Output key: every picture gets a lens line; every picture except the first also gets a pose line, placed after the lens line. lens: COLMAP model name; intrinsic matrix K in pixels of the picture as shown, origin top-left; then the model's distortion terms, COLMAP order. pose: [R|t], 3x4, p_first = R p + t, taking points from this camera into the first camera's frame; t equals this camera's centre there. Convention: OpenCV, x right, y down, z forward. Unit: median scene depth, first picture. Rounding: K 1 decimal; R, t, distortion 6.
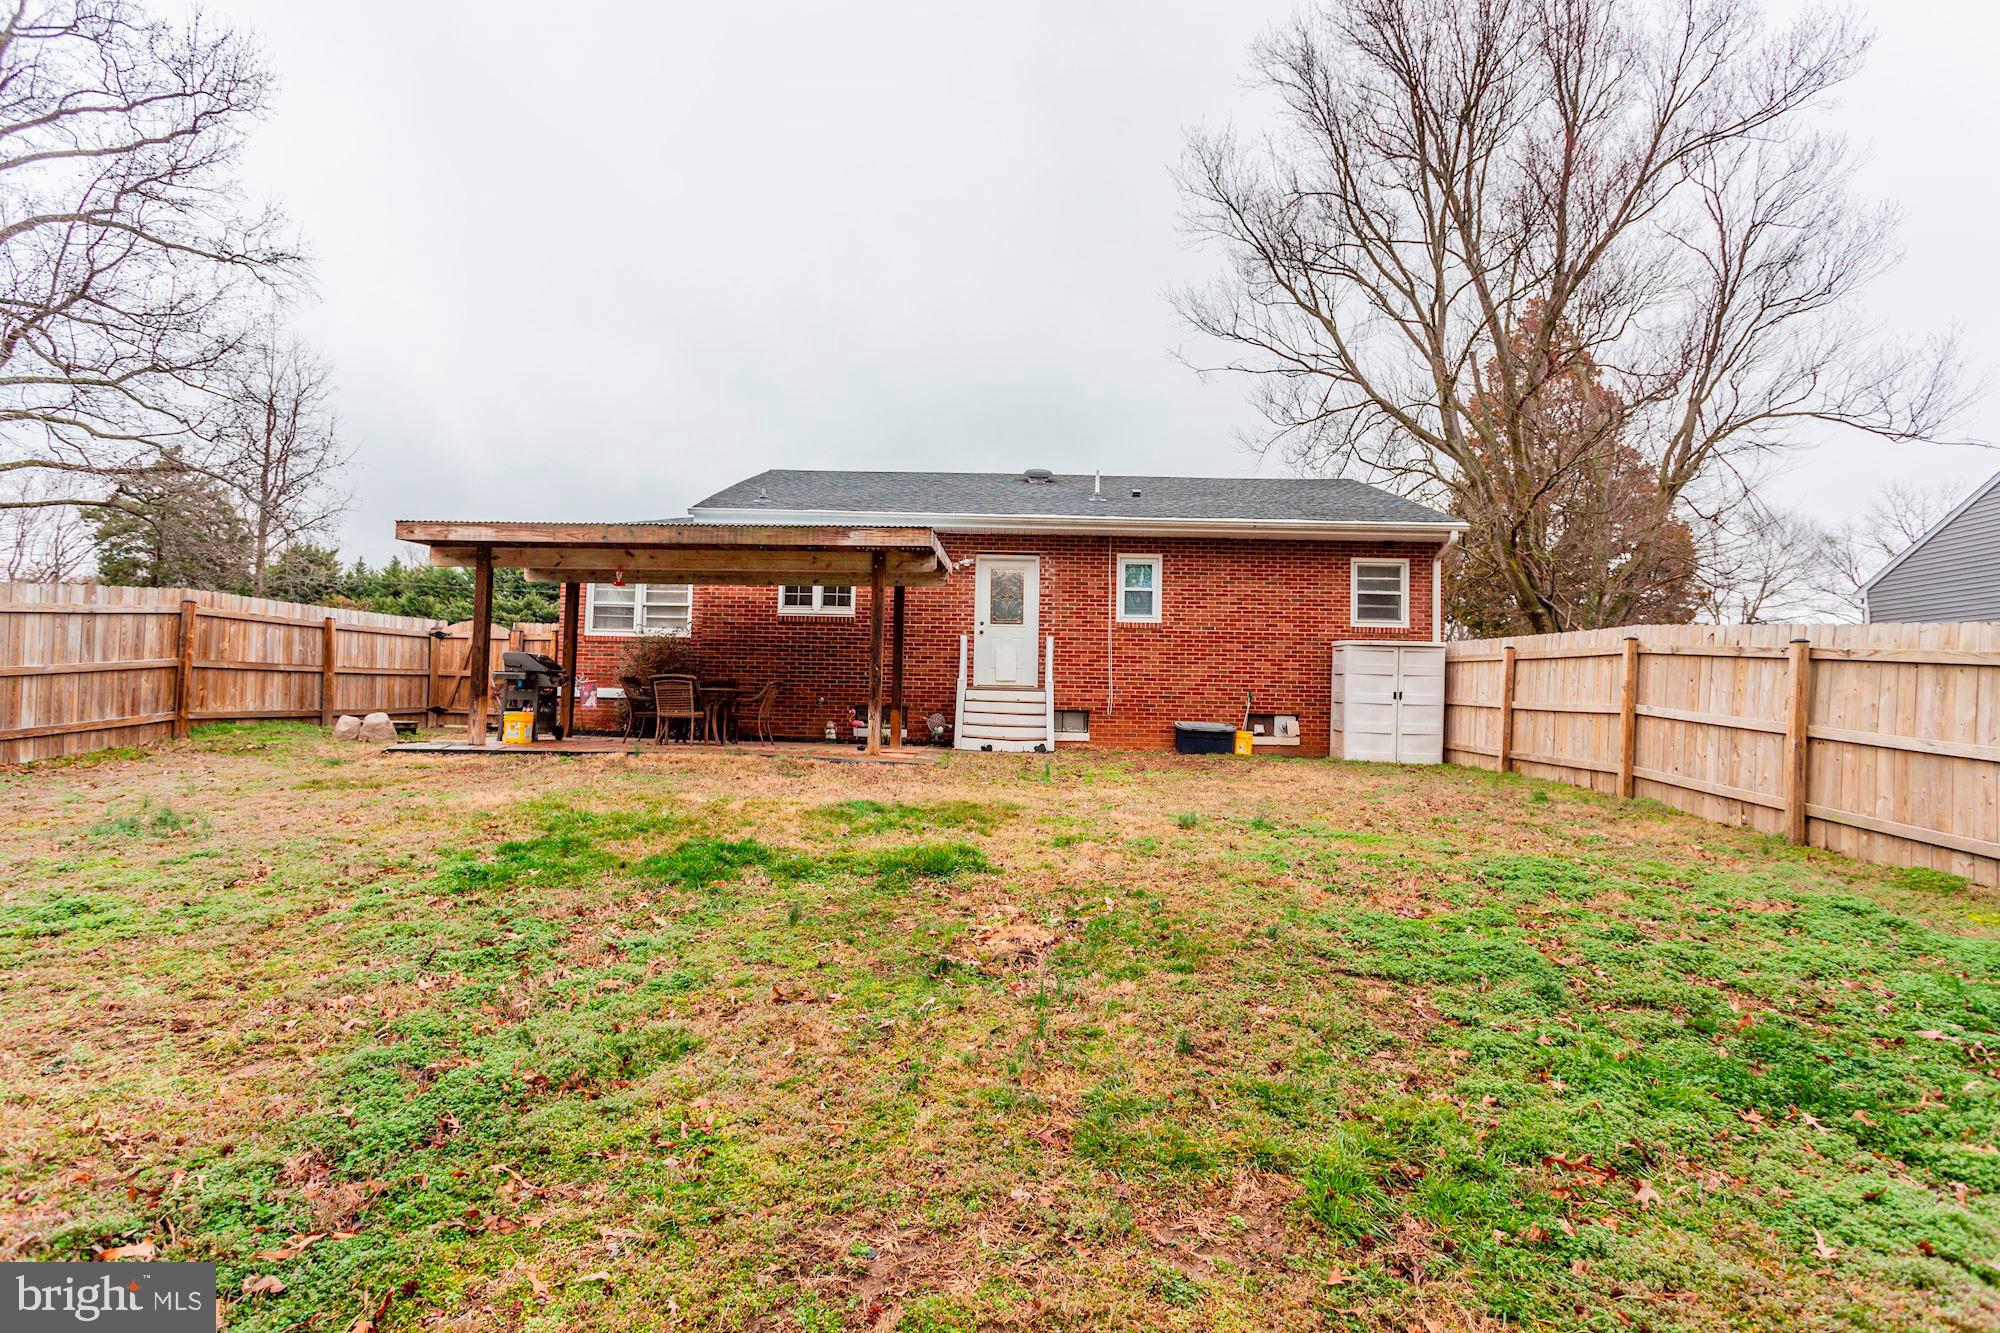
lens RADIAL K [[971.6, 0, 1001.0], [0, 971.6, 667.7], [0, 0, 1]] dist [-0.000928, 0.000857]
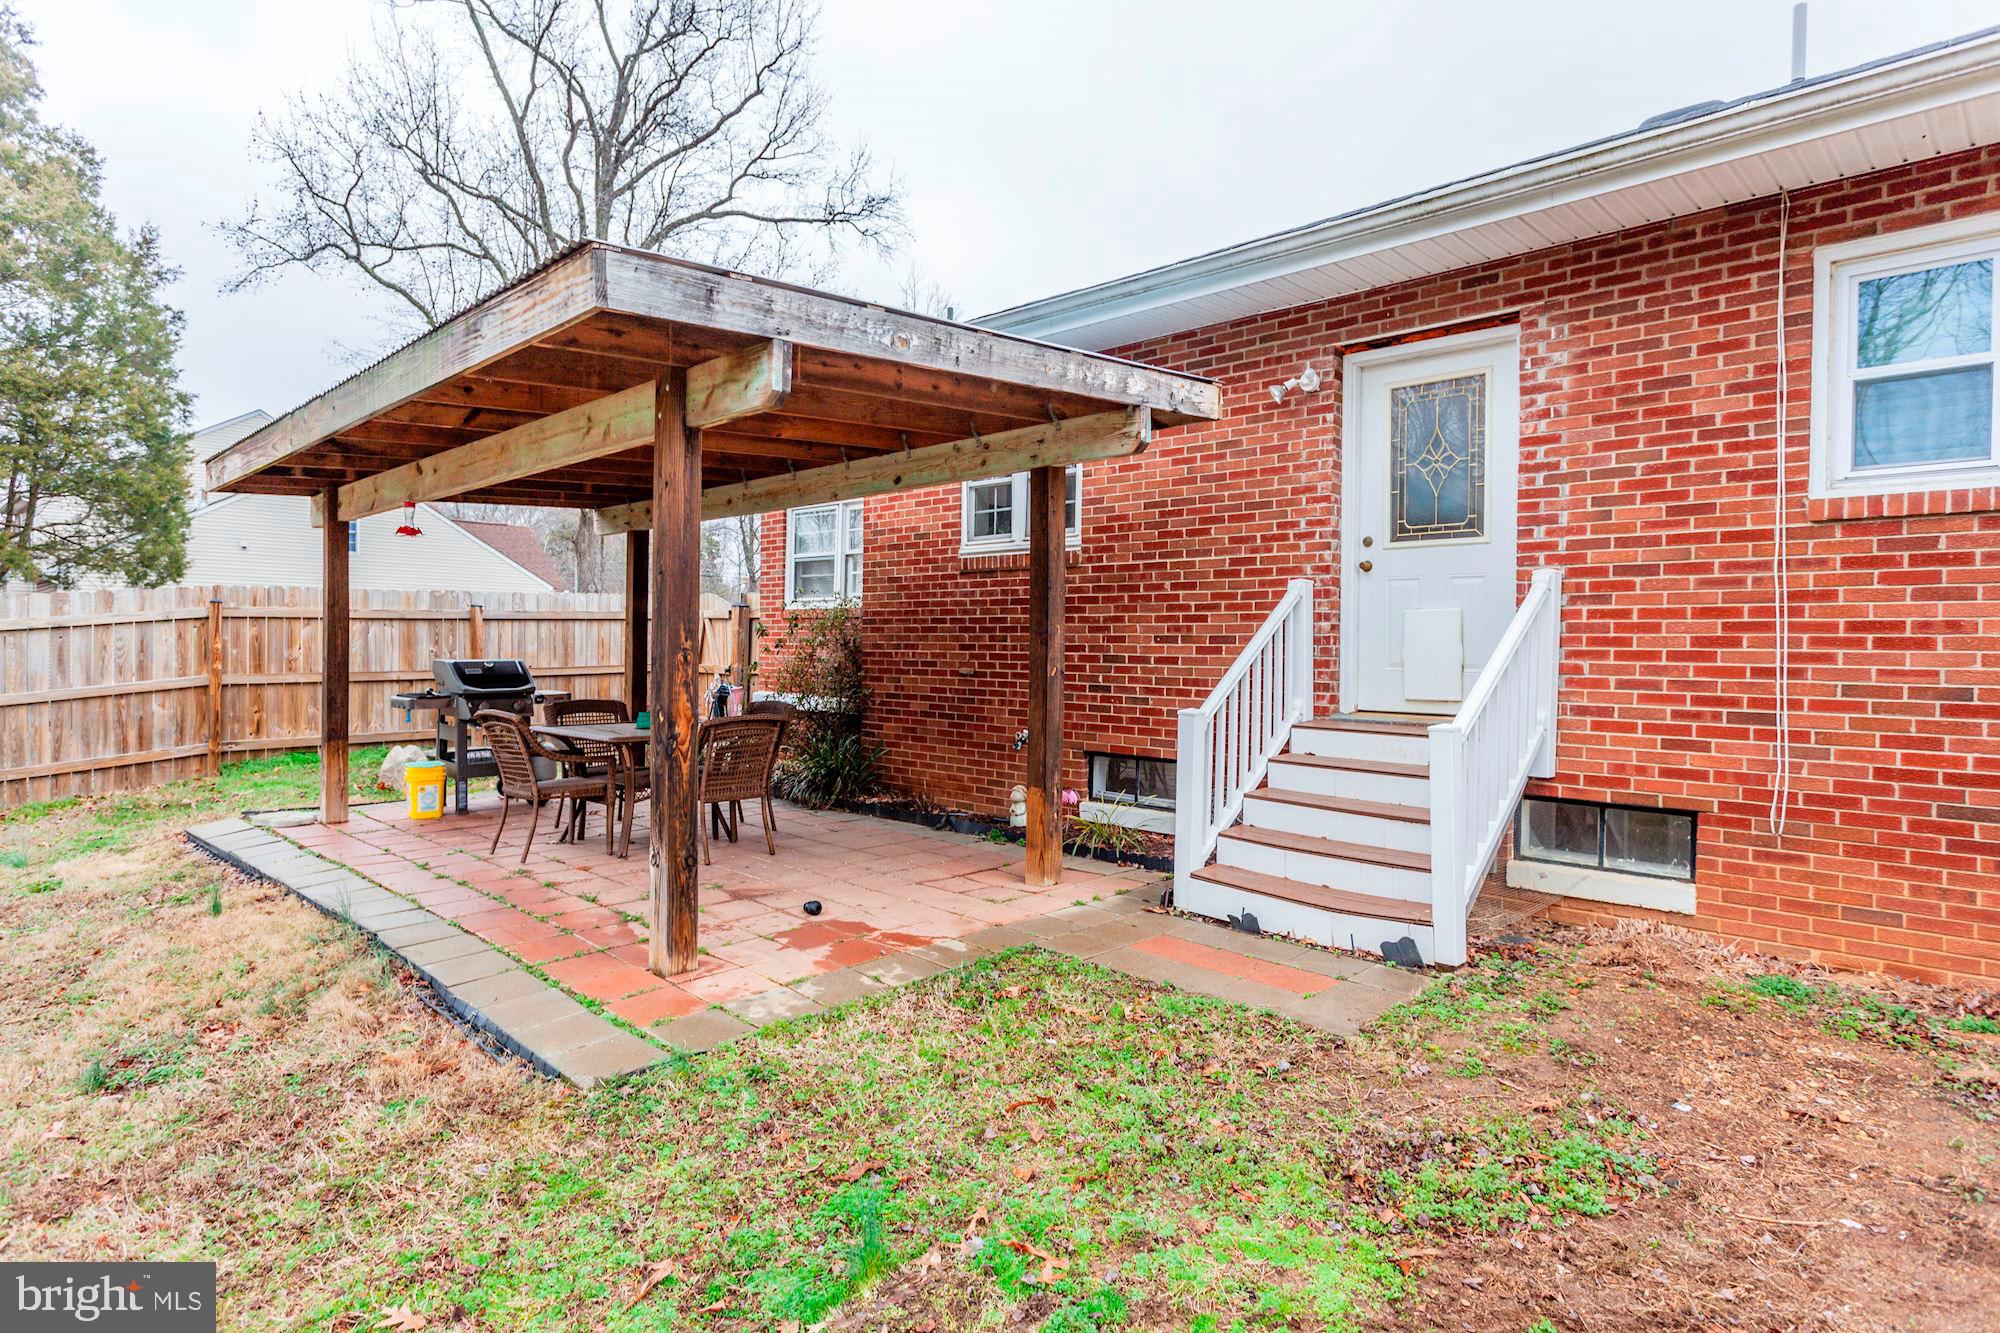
lens RADIAL K [[1099.5, 0, 983.8], [0, 1099.5, 657.6], [0, 0, 1]] dist [-0.007341, 0.002416]
pose [[0.716227, -0.005786, -0.697844, 0.167577], [0.038633, 0.998761, 0.031370, -0.020886], [0.696798, -0.049428, 0.715563, 0.610856]]
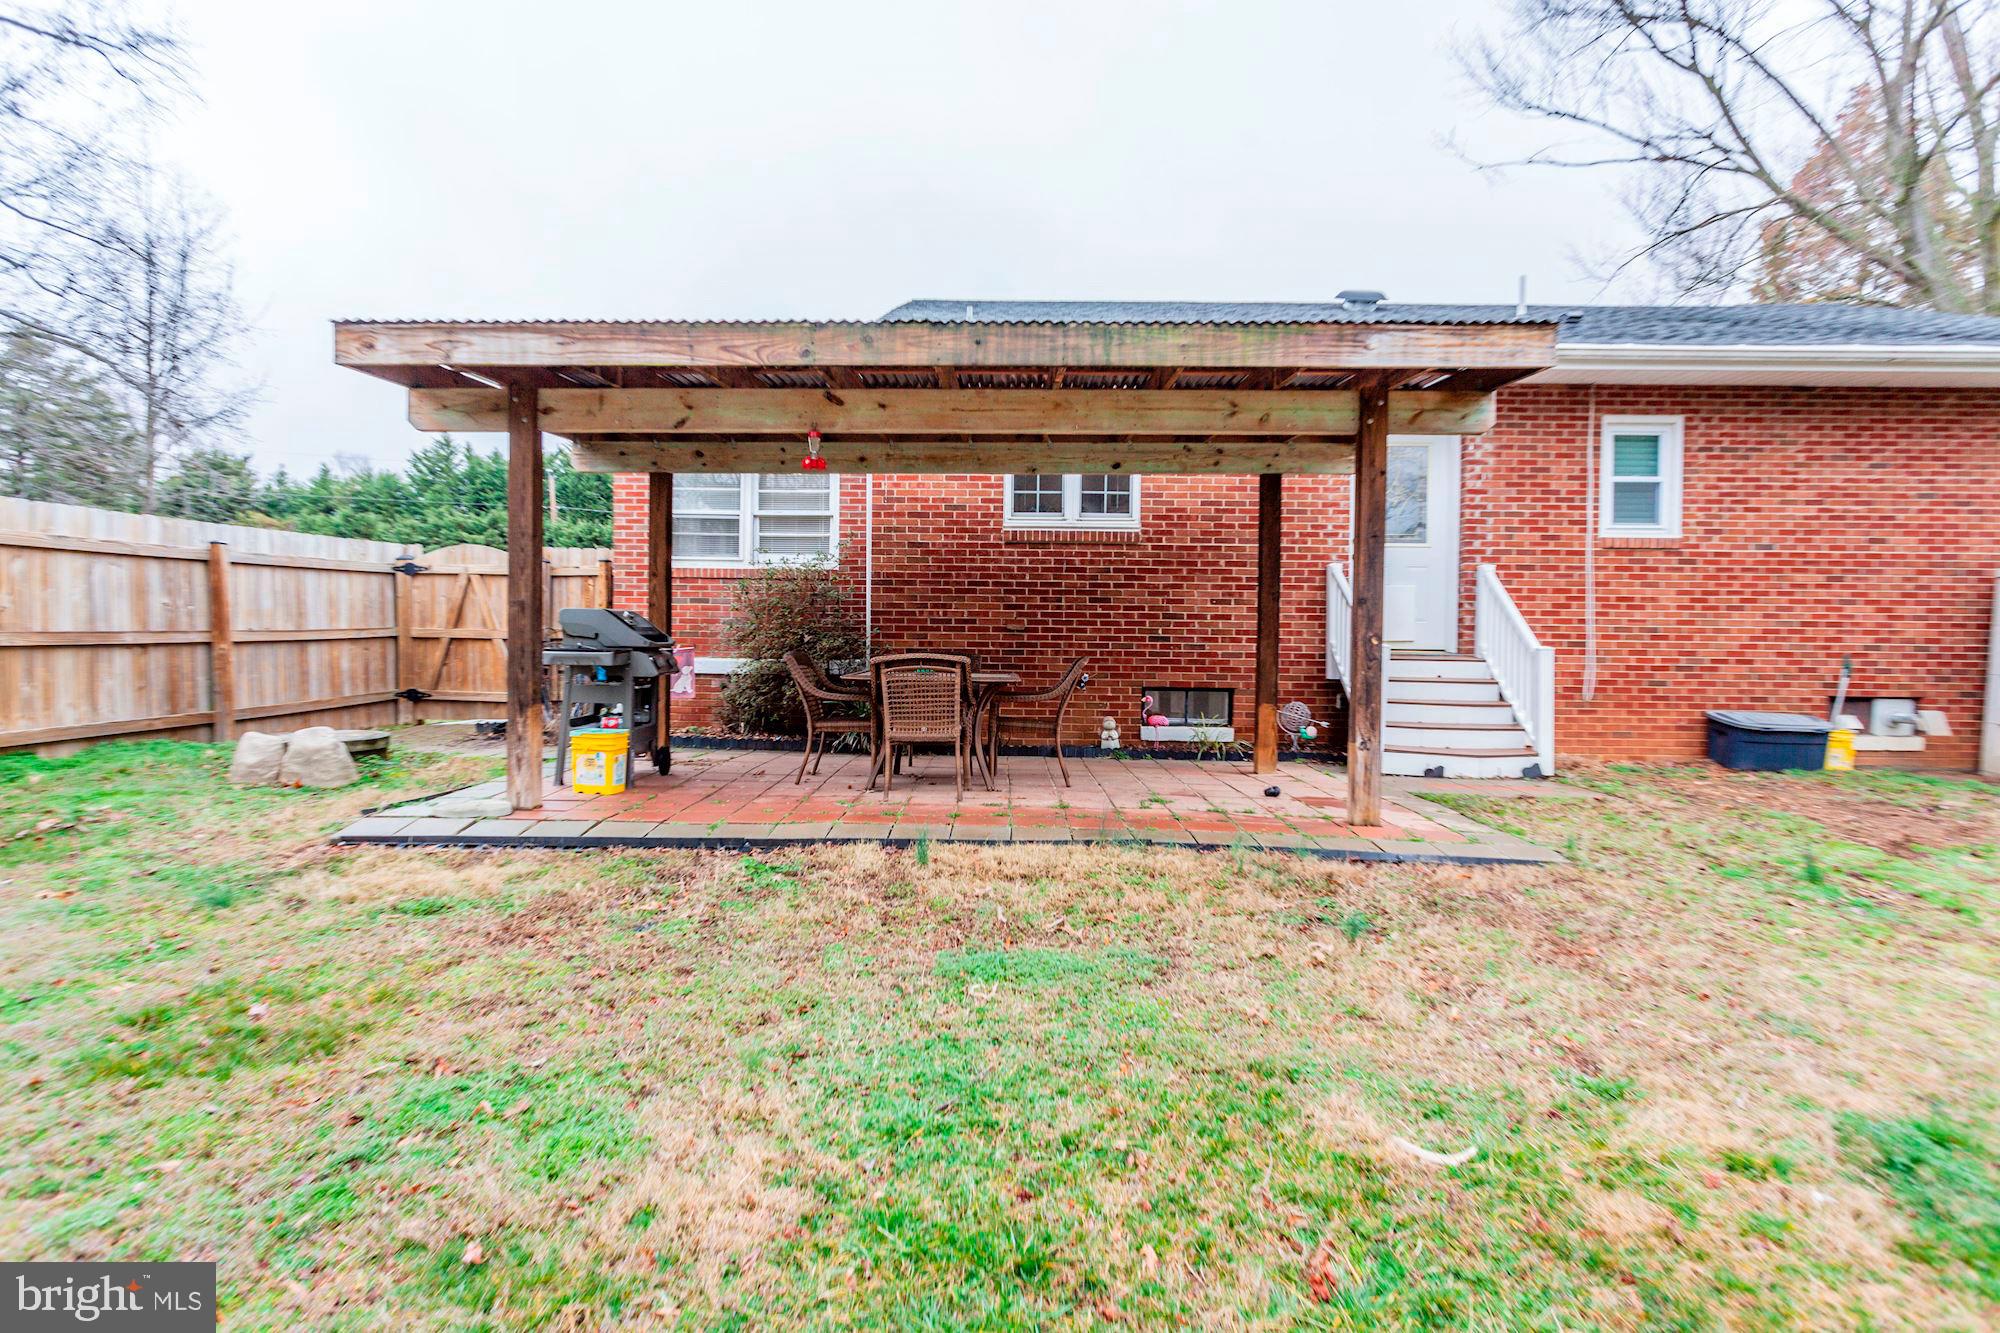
lens RADIAL K [[1075.5, 0, 996.4], [0, 1075.5, 669.9], [0, 0, 1]] dist [-0.004341, 0.000835]
pose [[0.999958, -0.008539, -0.003181, -0.233802], [0.008751, 0.997209, 0.074144, -0.019090], [0.002539, -0.074169, 0.997242, 0.365493]]
